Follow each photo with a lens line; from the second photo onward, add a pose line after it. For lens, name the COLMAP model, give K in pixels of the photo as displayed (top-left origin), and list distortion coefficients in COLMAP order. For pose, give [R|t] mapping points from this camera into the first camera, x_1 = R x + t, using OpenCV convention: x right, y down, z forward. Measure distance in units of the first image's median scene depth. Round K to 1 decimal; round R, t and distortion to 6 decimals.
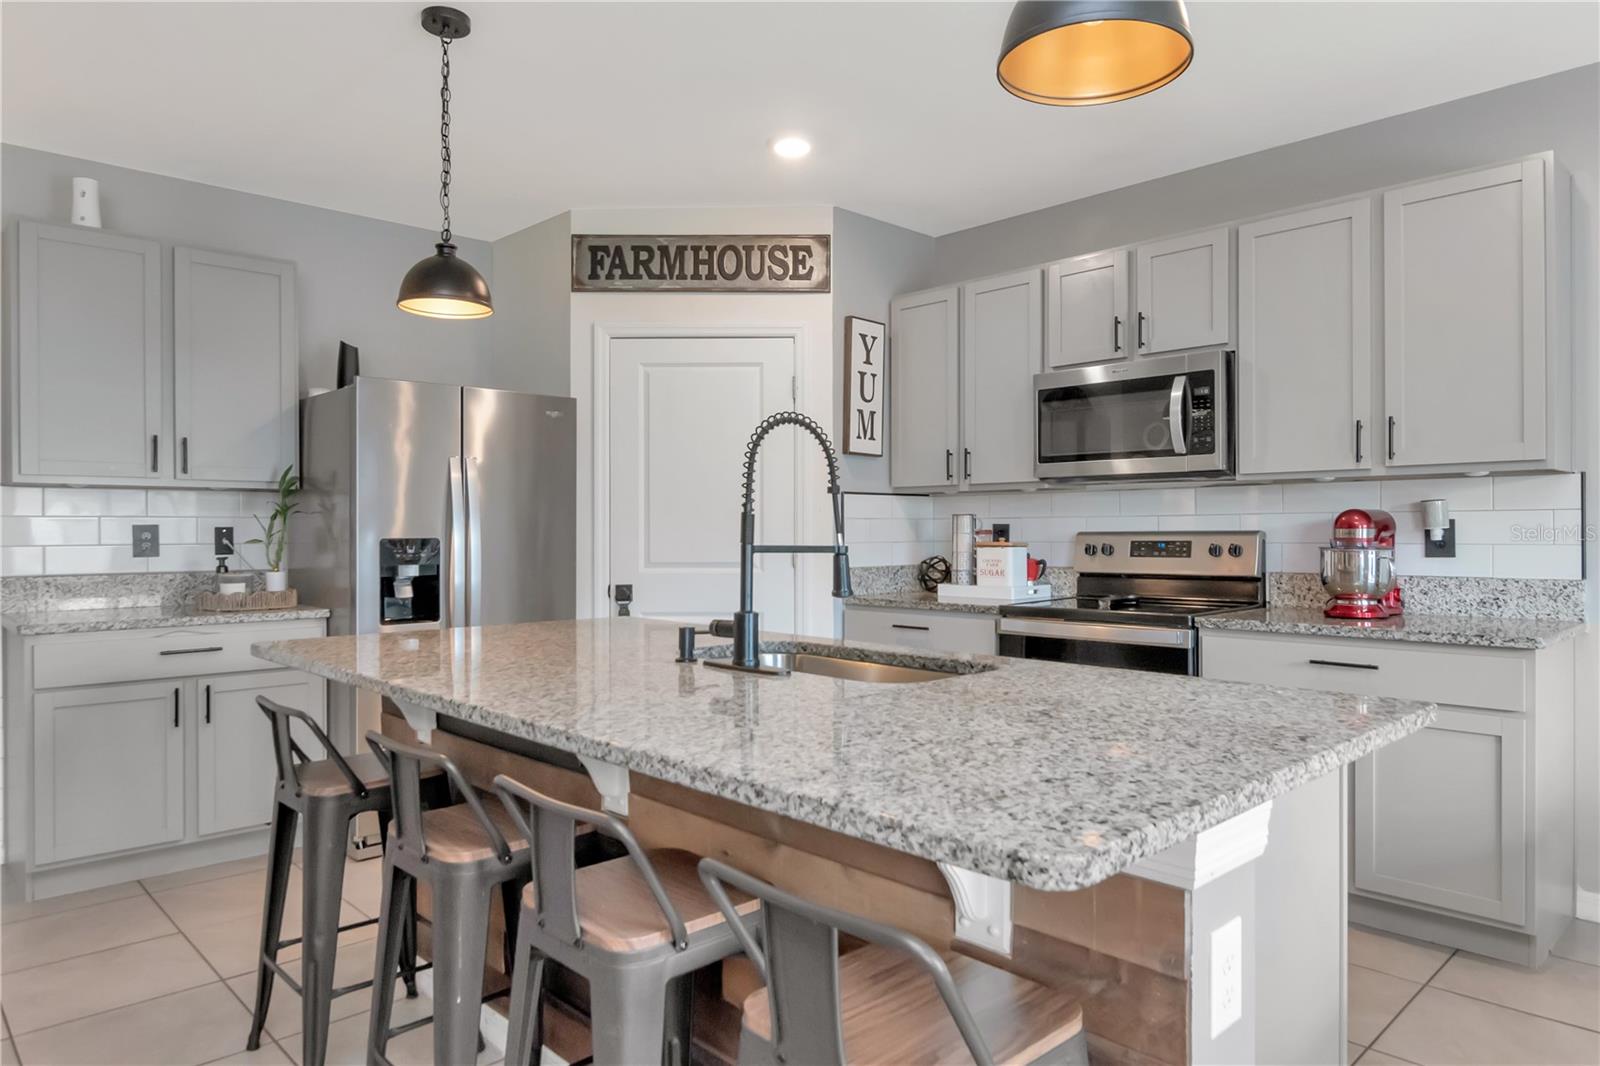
lens RADIAL K [[1007.0, 0, 806.9], [0, 1007.0, 533.2], [0, 0, 1]] dist [0.002603, -0.011742]
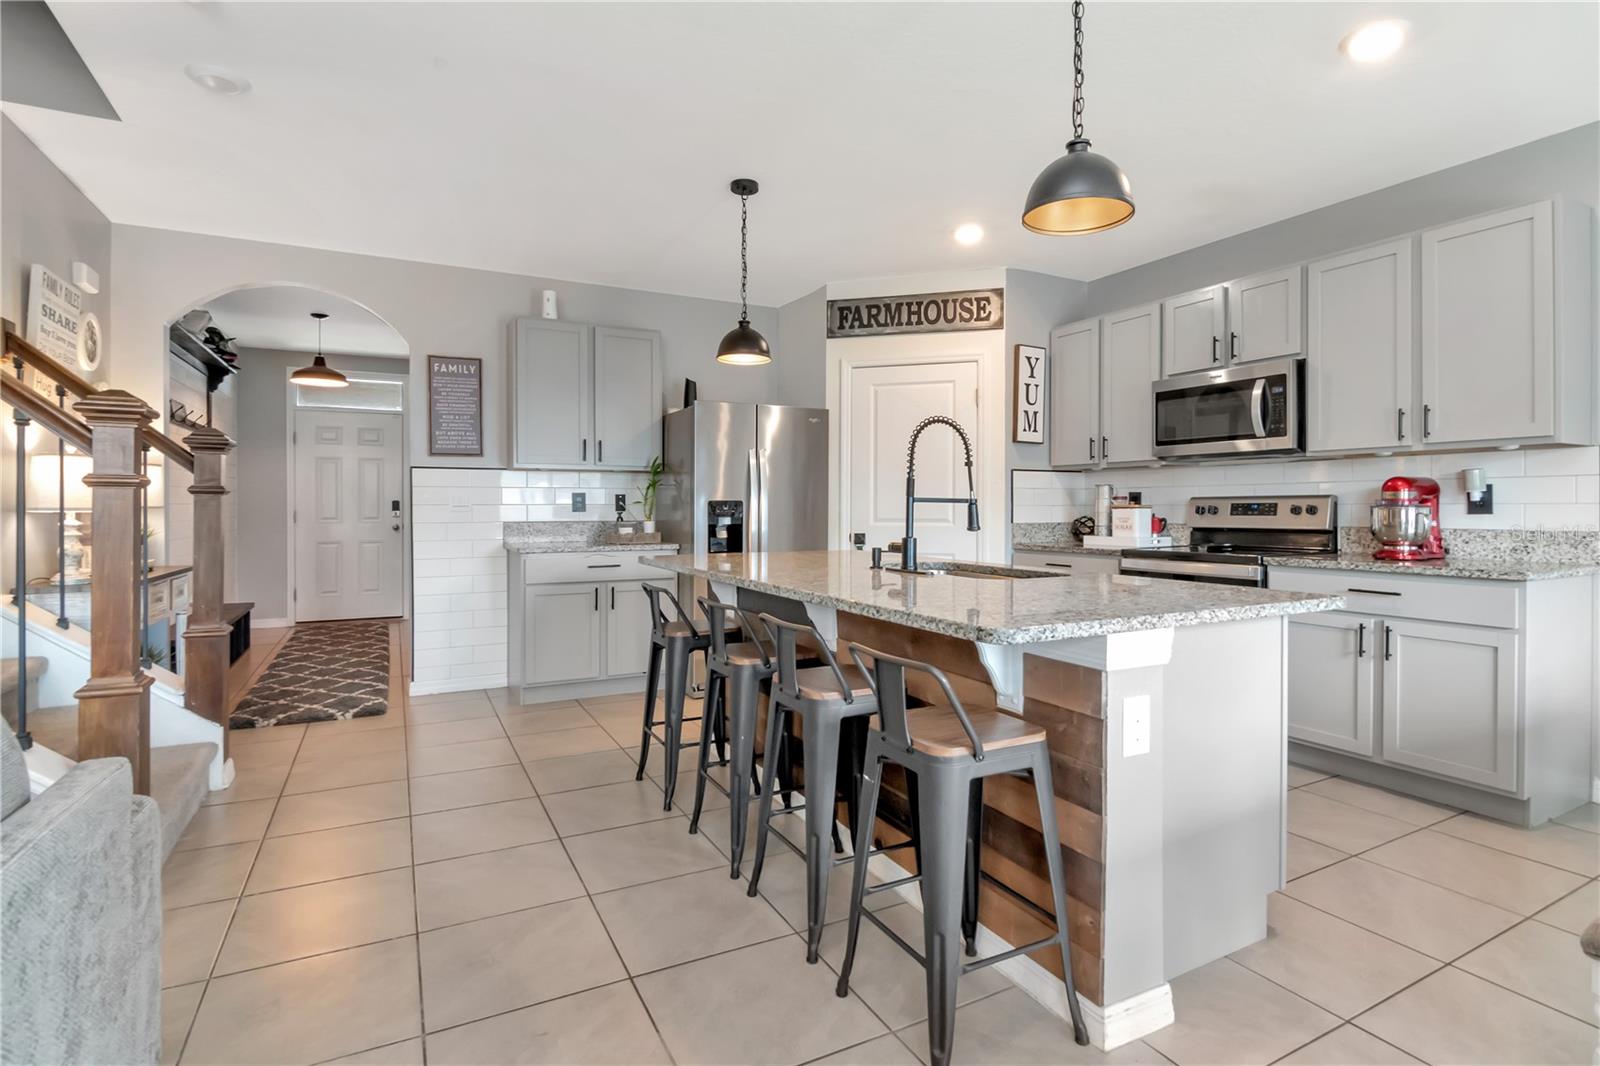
lens RADIAL K [[786.2, 0, 807.6], [0, 786.2, 509.3], [0, 0, 1]] dist [-0.001085, -0.009355]
pose [[0.961006, 0.003393, -0.276508, 0.066536], [-0.003116, 0.999994, 0.001440, 0.014744], [0.276511, -0.000522, 0.961011, -0.142277]]
